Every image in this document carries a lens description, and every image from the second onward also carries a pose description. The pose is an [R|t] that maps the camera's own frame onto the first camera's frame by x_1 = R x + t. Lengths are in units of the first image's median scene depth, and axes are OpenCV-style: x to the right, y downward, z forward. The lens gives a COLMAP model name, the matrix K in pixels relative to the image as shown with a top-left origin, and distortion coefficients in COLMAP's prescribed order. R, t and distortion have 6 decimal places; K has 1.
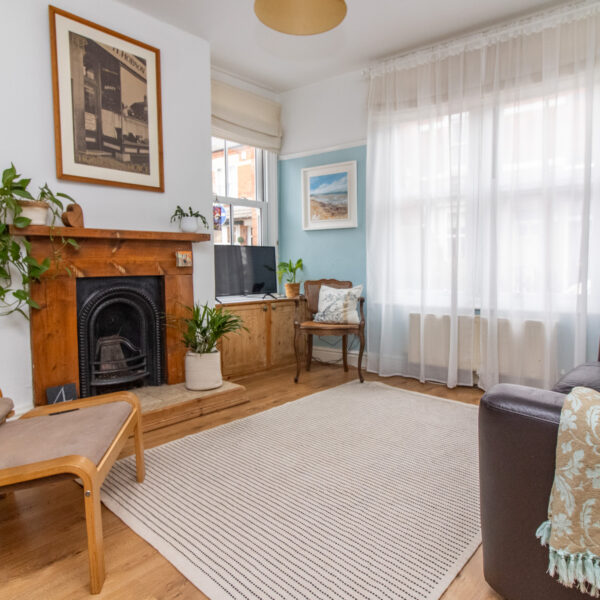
lens RADIAL K [[415.2, 0, 300.1], [0, 415.2, 298.4], [0, 0, 1]] dist [0.009470, -0.000950]
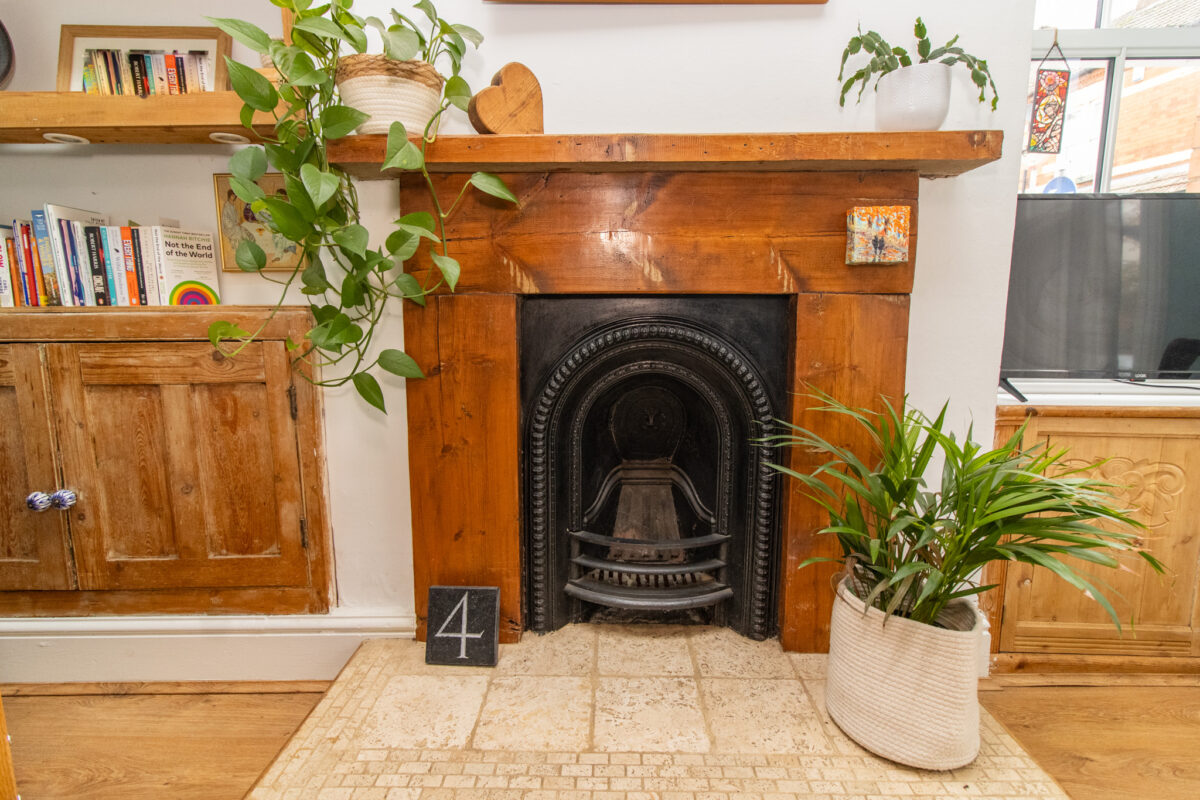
lens RADIAL K [[580.4, 0, 599.8], [0, 580.4, 387.6], [0, 0, 1]] dist [0.006171, 0.000826]
pose [[0.669990, 0.102972, -0.735194, -0.111372], [-0.066622, 0.994677, 0.078602, -0.012748], [0.739375, -0.003682, 0.673284, 0.619059]]
